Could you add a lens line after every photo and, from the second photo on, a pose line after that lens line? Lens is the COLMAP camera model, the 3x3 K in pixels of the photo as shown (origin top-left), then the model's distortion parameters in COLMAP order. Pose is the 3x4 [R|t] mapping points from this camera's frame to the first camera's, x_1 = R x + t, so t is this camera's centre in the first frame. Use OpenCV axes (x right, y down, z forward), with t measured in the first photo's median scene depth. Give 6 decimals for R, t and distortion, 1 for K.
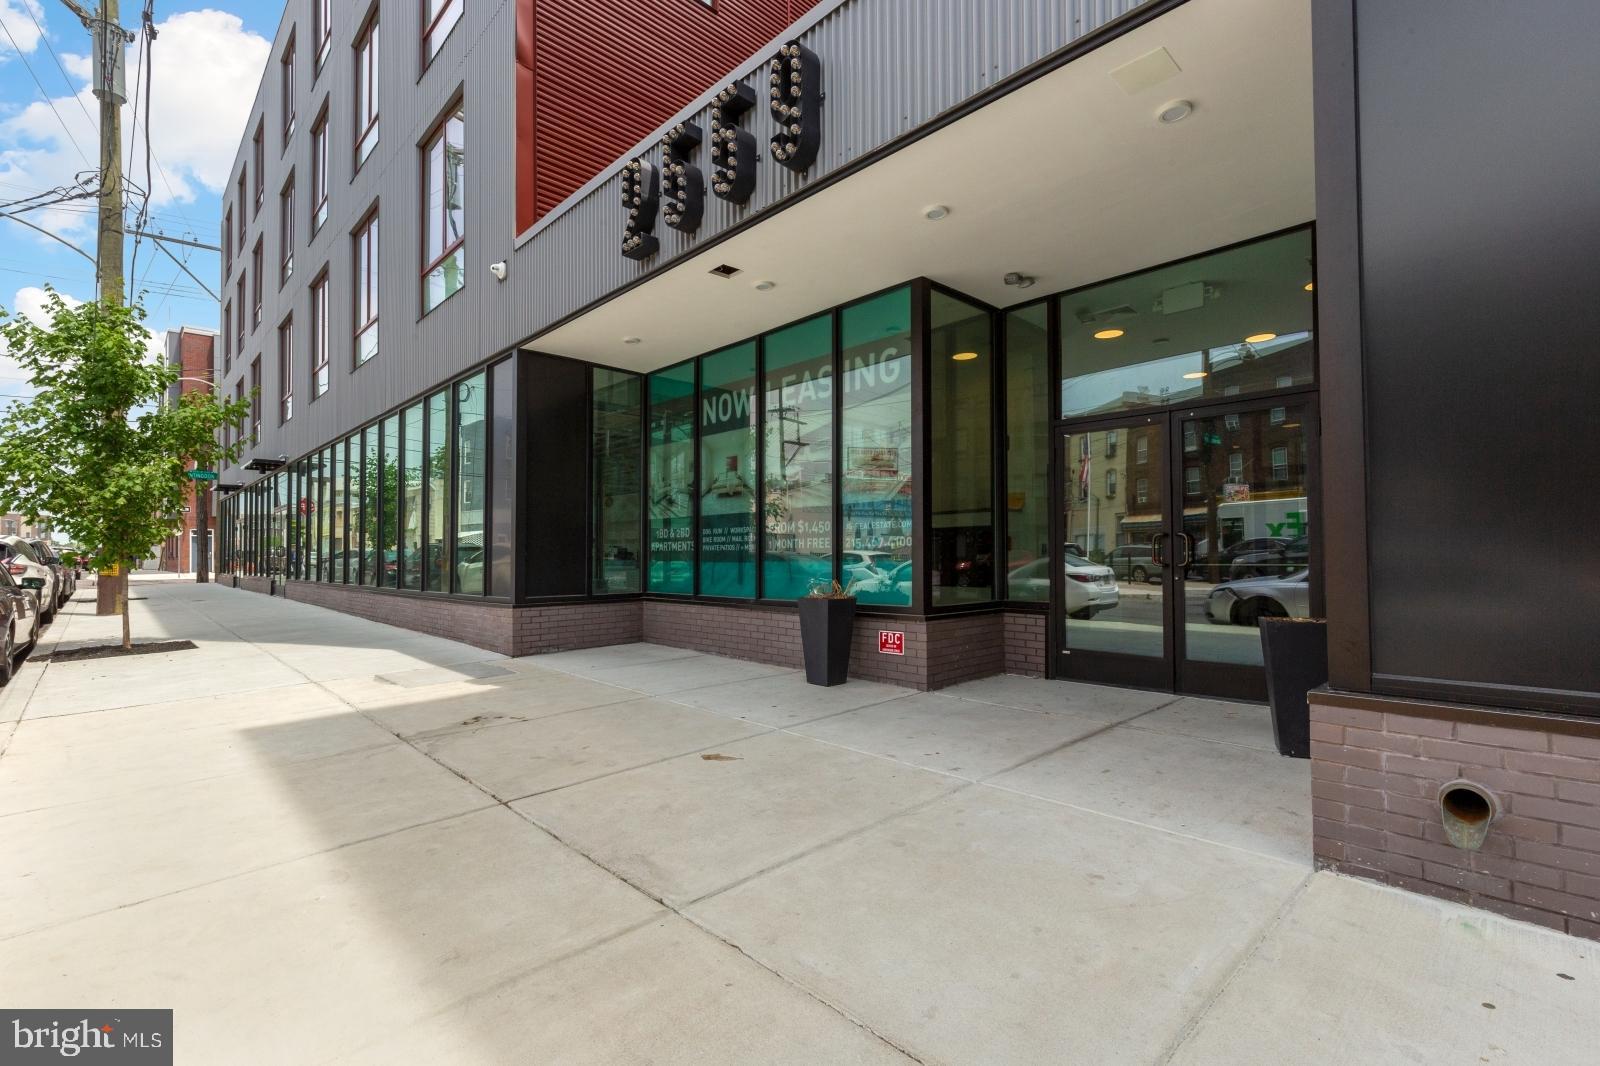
lens RADIAL K [[715.6, 0, 798.2], [0, 715.6, 541.0], [0, 0, 1]] dist [-0.001003, -0.000033]
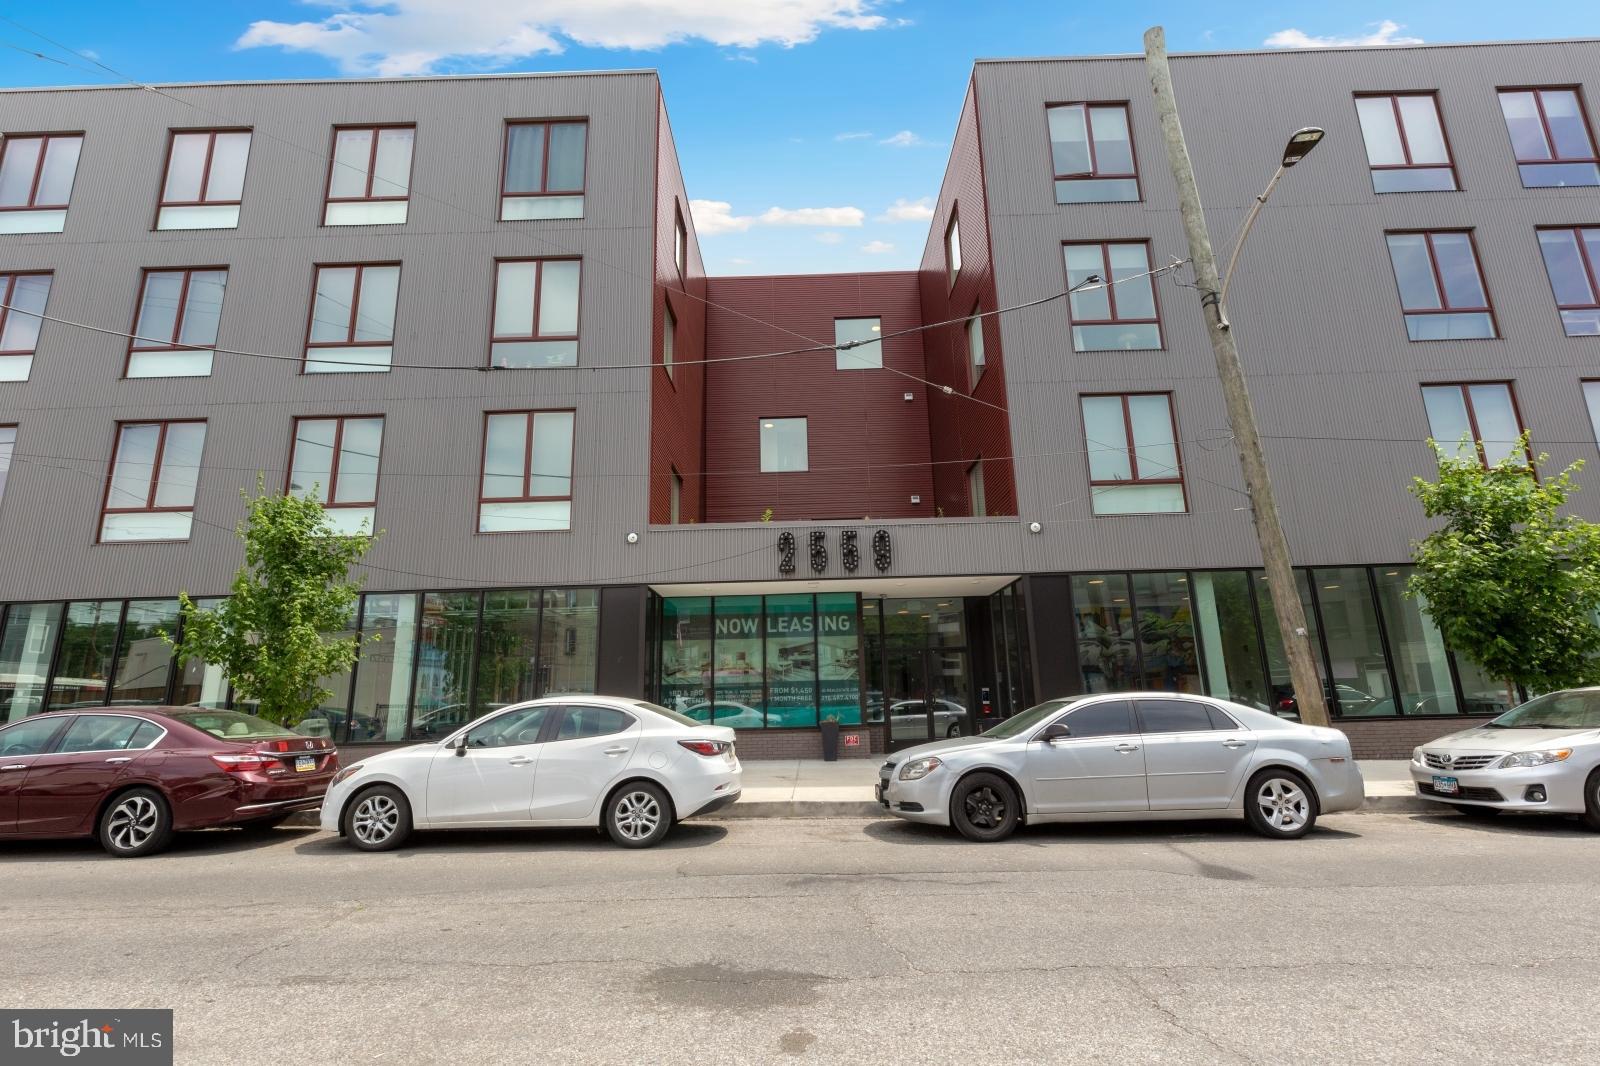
lens RADIAL K [[715.6, 0, 799.0], [0, 715.6, 534.9], [0, 0, 1]] dist [-0.001003, -0.000033]
pose [[0.700688, 0.146686, 0.698226, -1.355829], [0.006049, 0.977381, -0.211401, -0.019081], [-0.713442, 0.152350, 0.683952, -0.470232]]
